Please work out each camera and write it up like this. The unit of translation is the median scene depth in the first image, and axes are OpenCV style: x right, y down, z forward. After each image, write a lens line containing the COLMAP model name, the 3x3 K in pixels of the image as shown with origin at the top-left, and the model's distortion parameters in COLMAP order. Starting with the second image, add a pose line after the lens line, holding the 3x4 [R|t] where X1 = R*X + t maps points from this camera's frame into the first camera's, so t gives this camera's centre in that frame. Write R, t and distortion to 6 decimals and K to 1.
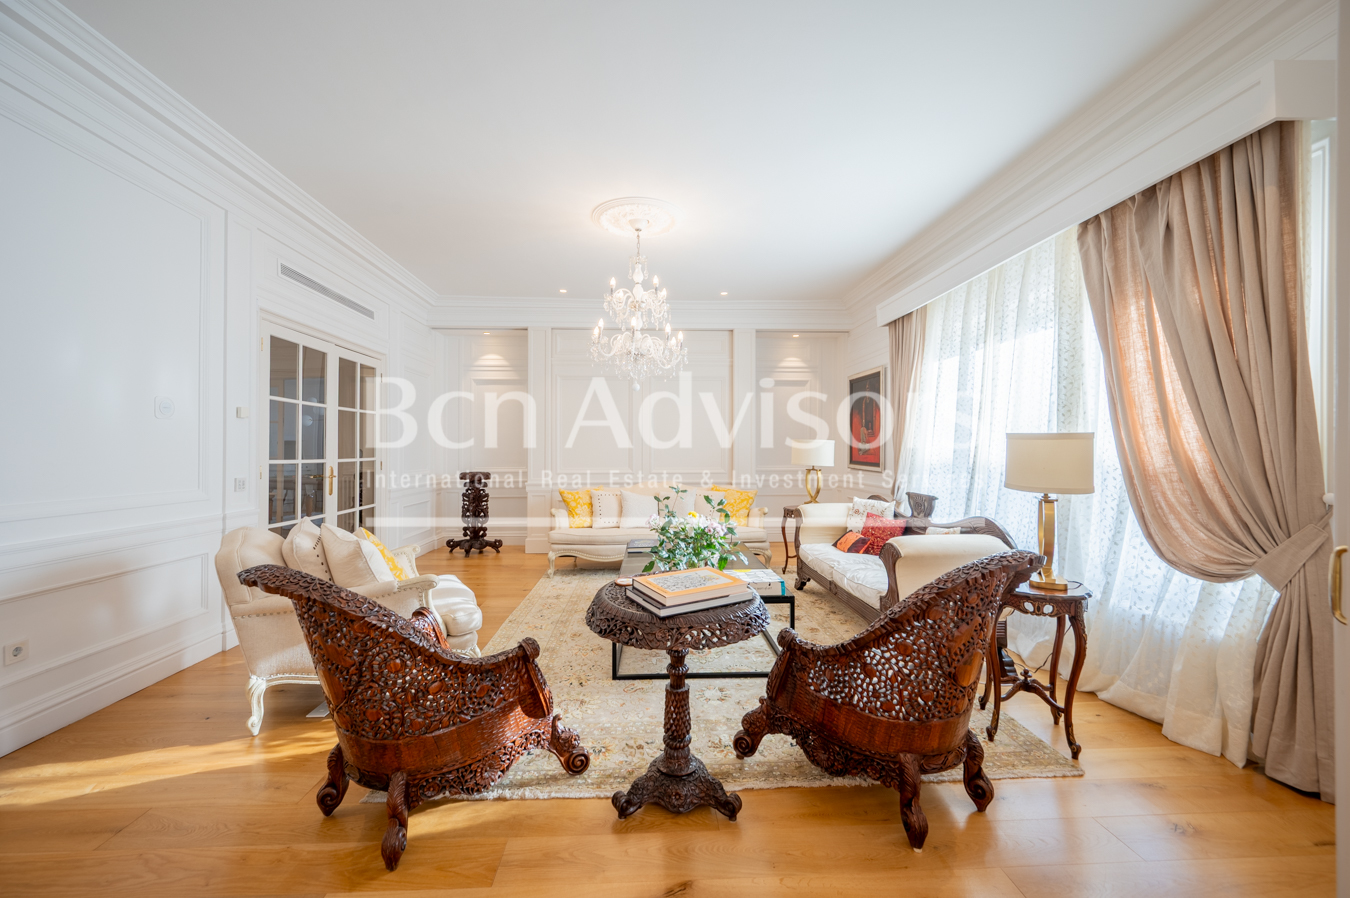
lens RADIAL K [[546.3, 0, 667.5], [0, 546.3, 454.0], [0, 0, 1]] dist [0.001020, -0.000262]
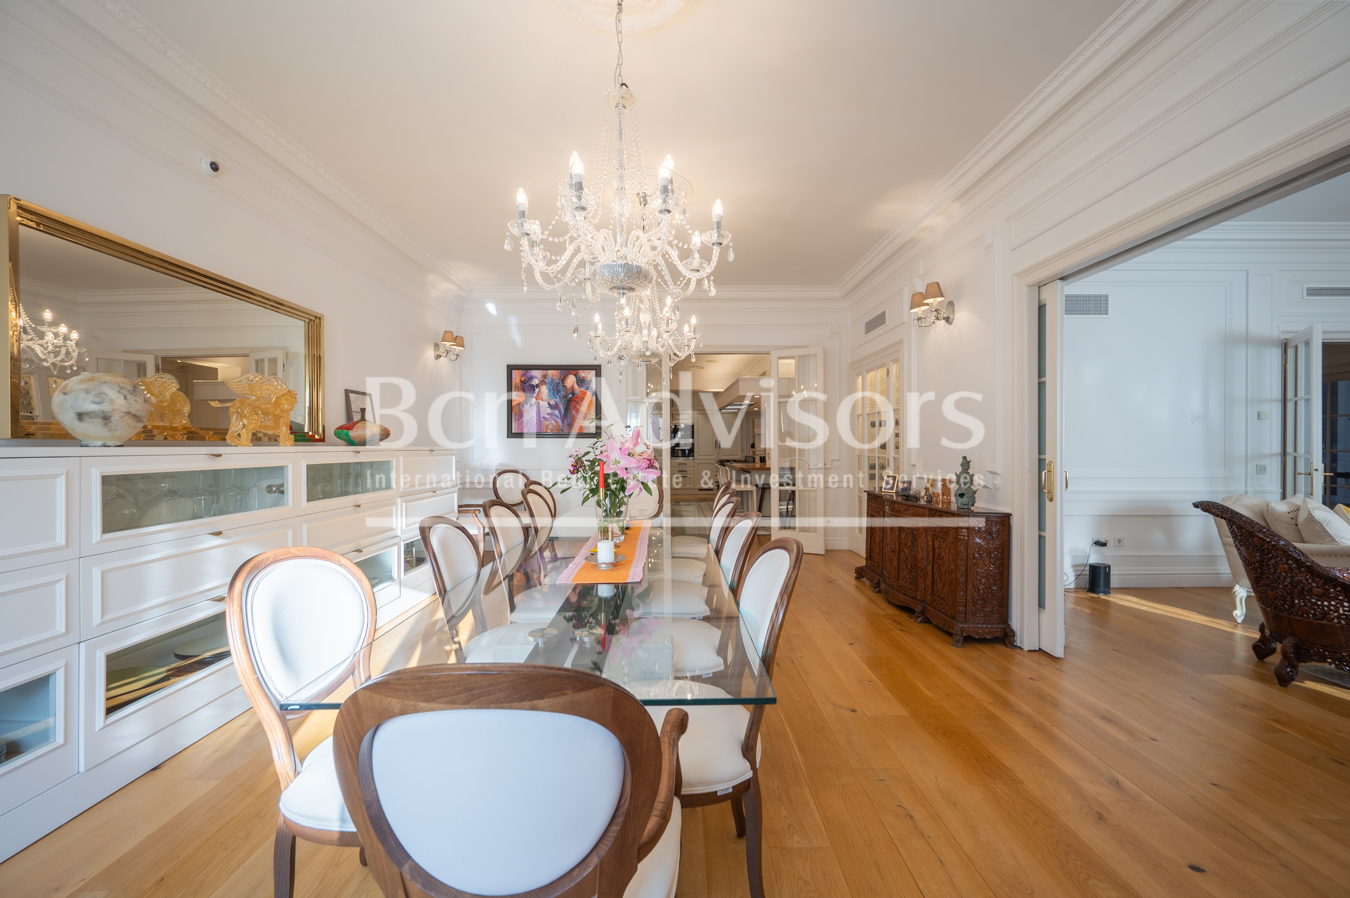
lens RADIAL K [[546.3, 0, 682.9], [0, 546.3, 446.9], [0, 0, 1]] dist [0.001020, -0.000262]
pose [[0.000755, 0.013158, -0.999913, 0.965218], [-0.002321, 0.999911, 0.013156, -0.019623], [0.999997, 0.002311, 0.000786, -0.722987]]
